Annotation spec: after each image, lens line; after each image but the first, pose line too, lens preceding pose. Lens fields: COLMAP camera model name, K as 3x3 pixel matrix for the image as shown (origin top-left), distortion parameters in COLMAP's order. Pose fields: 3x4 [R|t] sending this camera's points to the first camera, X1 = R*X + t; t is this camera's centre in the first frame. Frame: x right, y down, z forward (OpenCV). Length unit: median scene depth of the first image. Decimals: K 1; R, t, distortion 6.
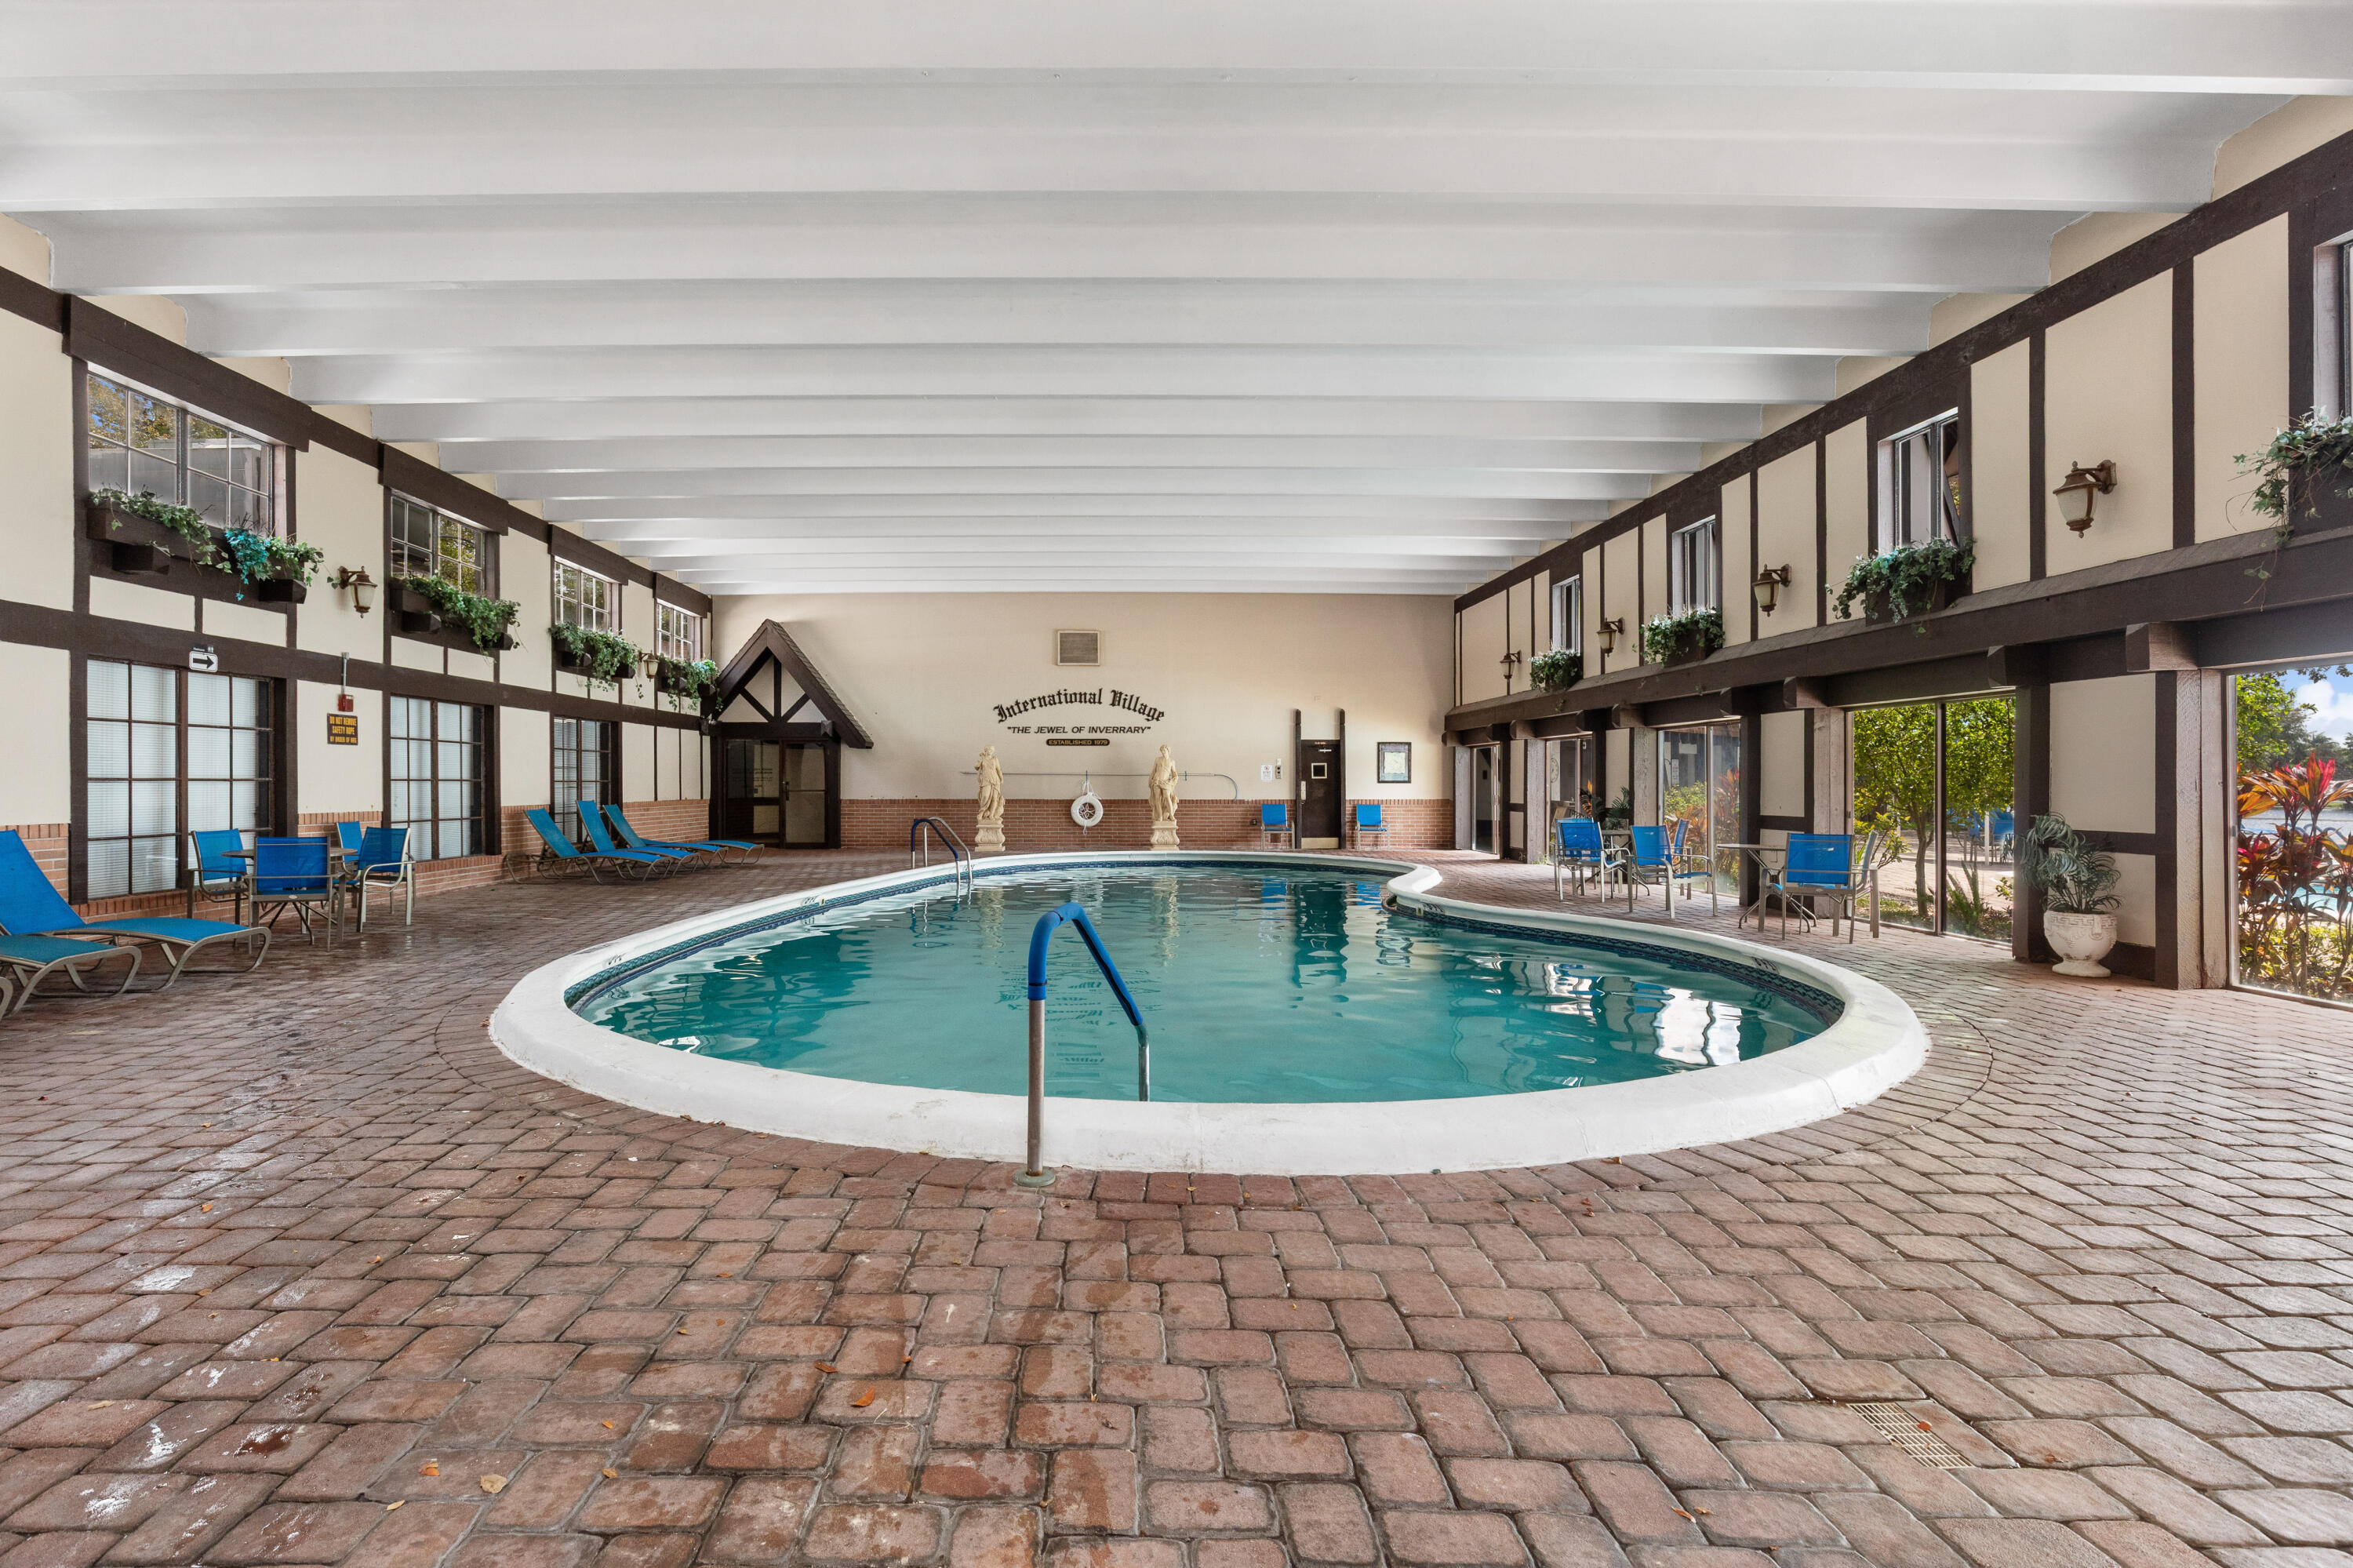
lens RADIAL K [[1142.1, 0, 1172.7], [0, 1142.1, 777.1], [0, 0, 1]] dist [0.000174, 0.000062]
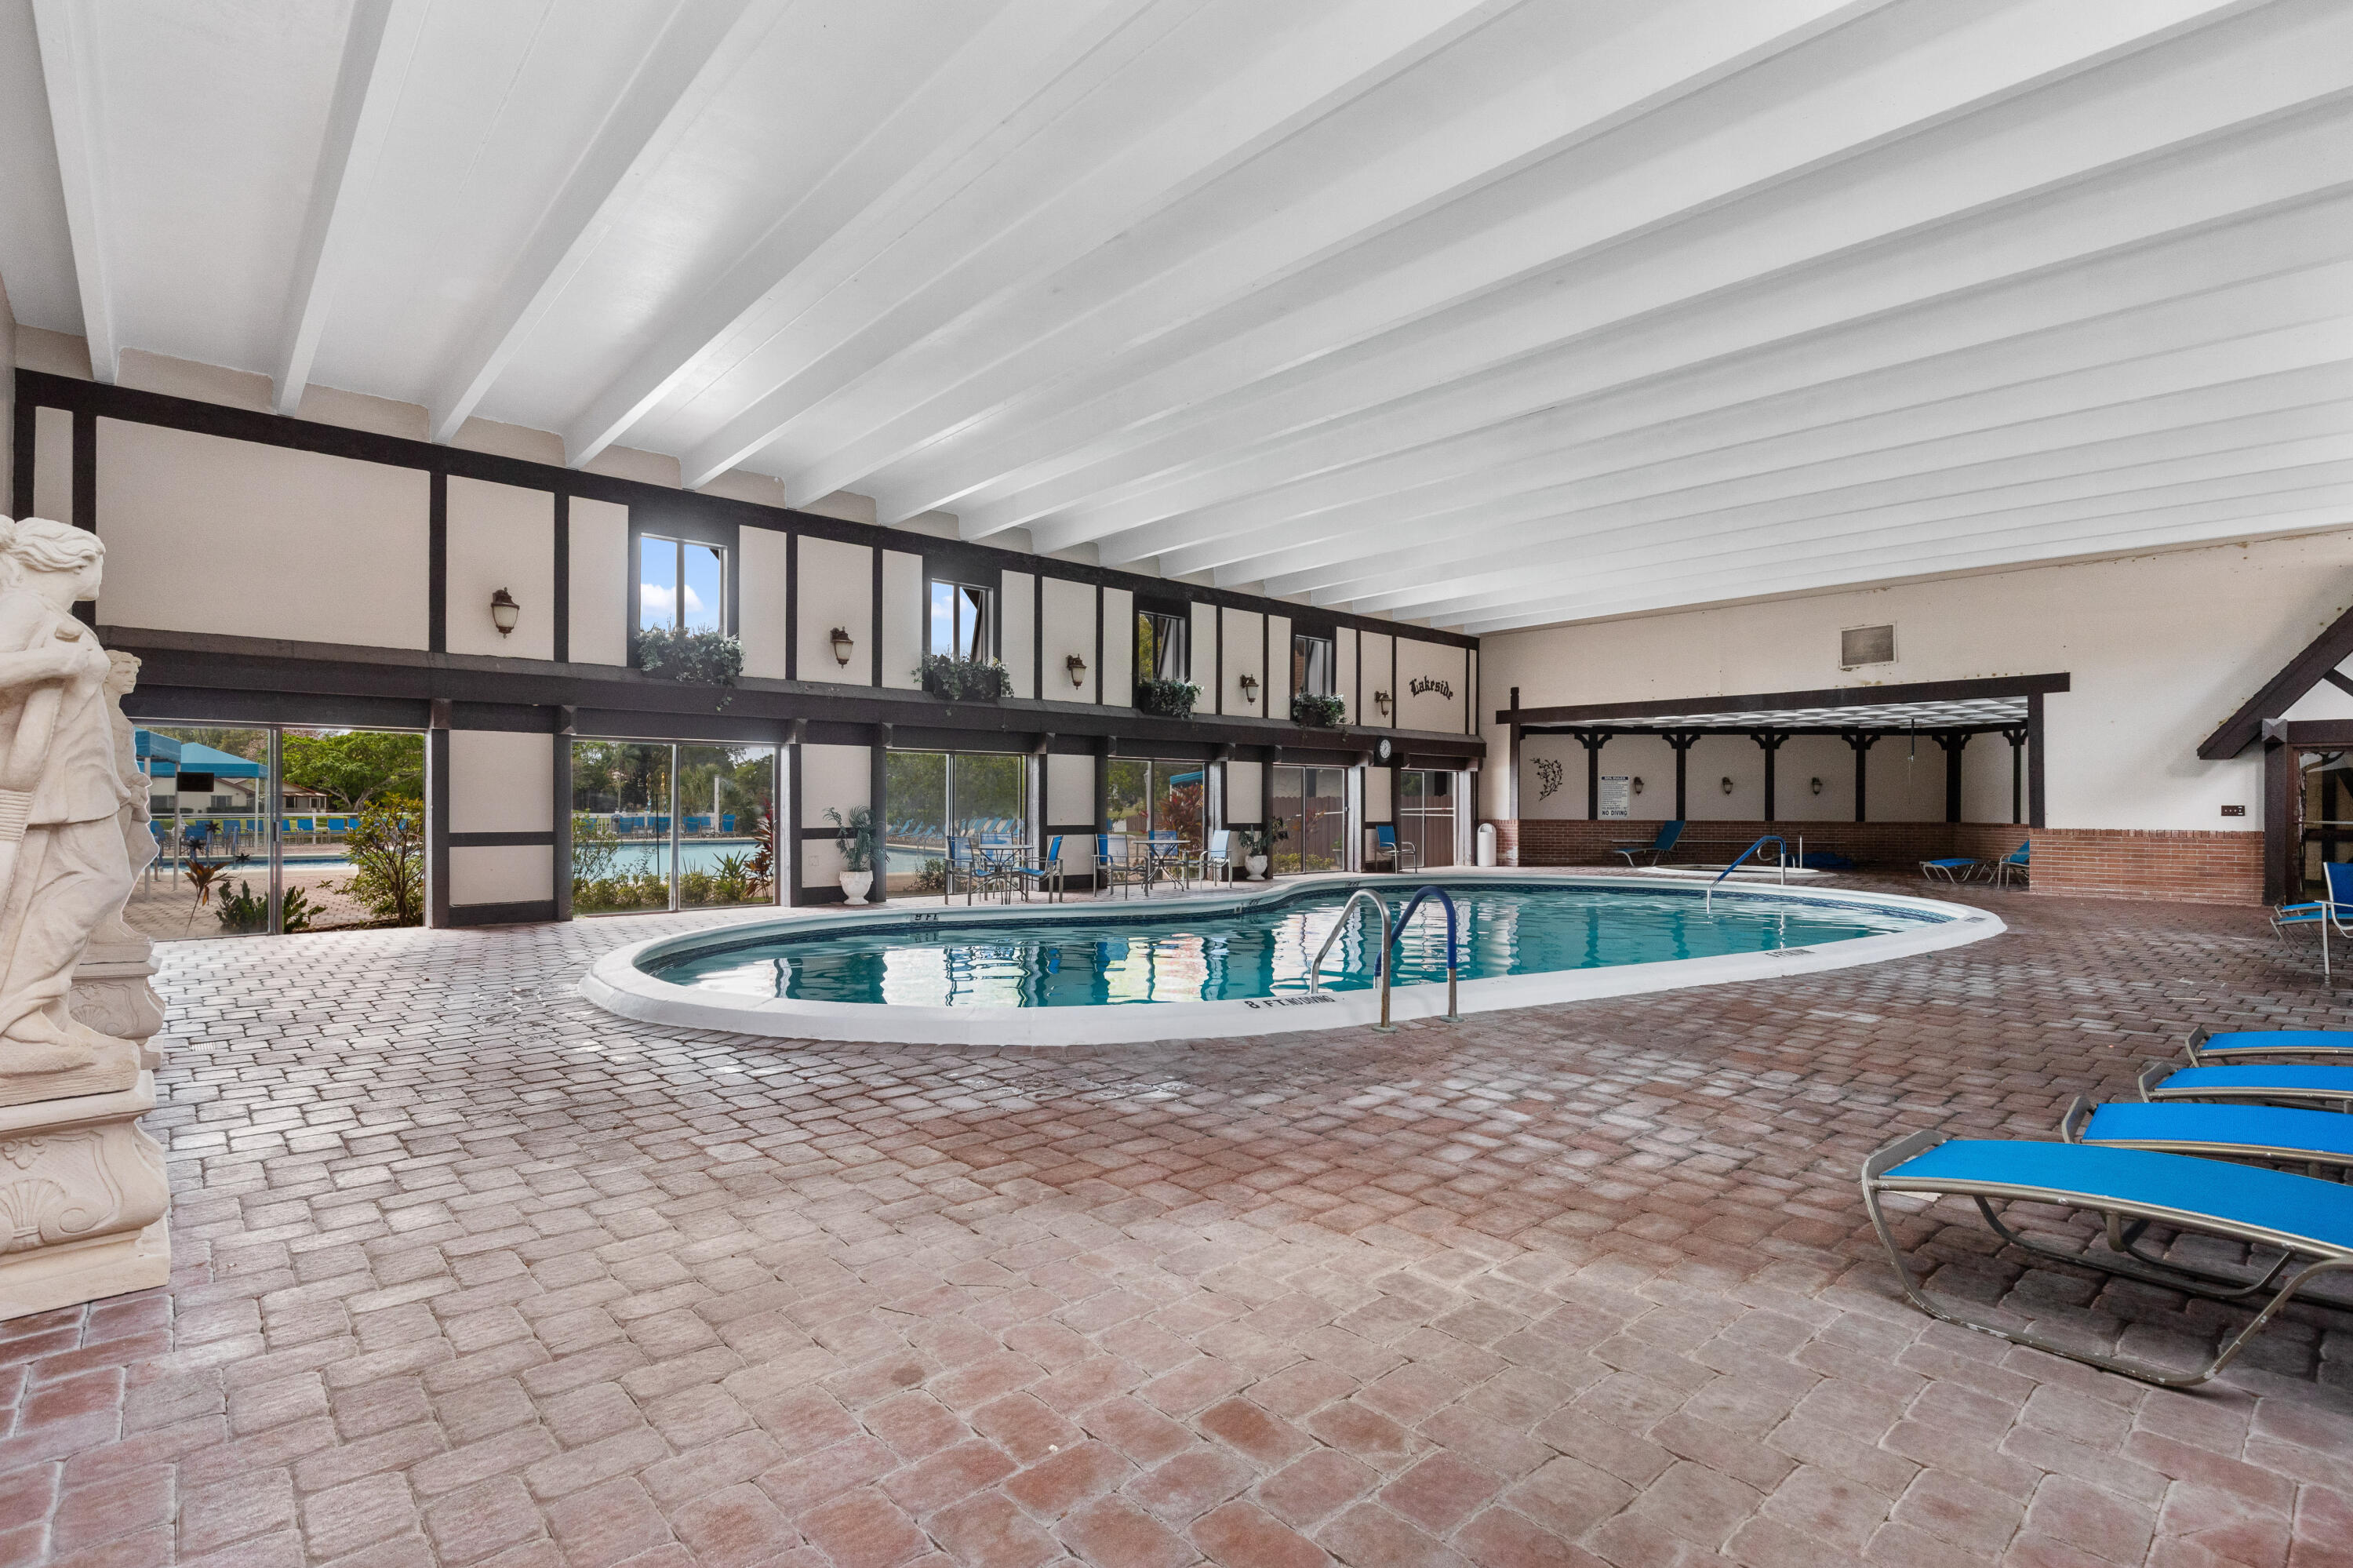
lens RADIAL K [[1142.1, 0, 1174.9], [0, 1142.1, 785.1], [0, 0, 1]] dist [0.000174, 0.000062]
pose [[-0.663970, 0.000026, 0.747759, -0.775407], [-0.001424, 0.999998, -0.001300, -0.022015], [-0.747758, -0.001928, -0.663969, 2.234212]]
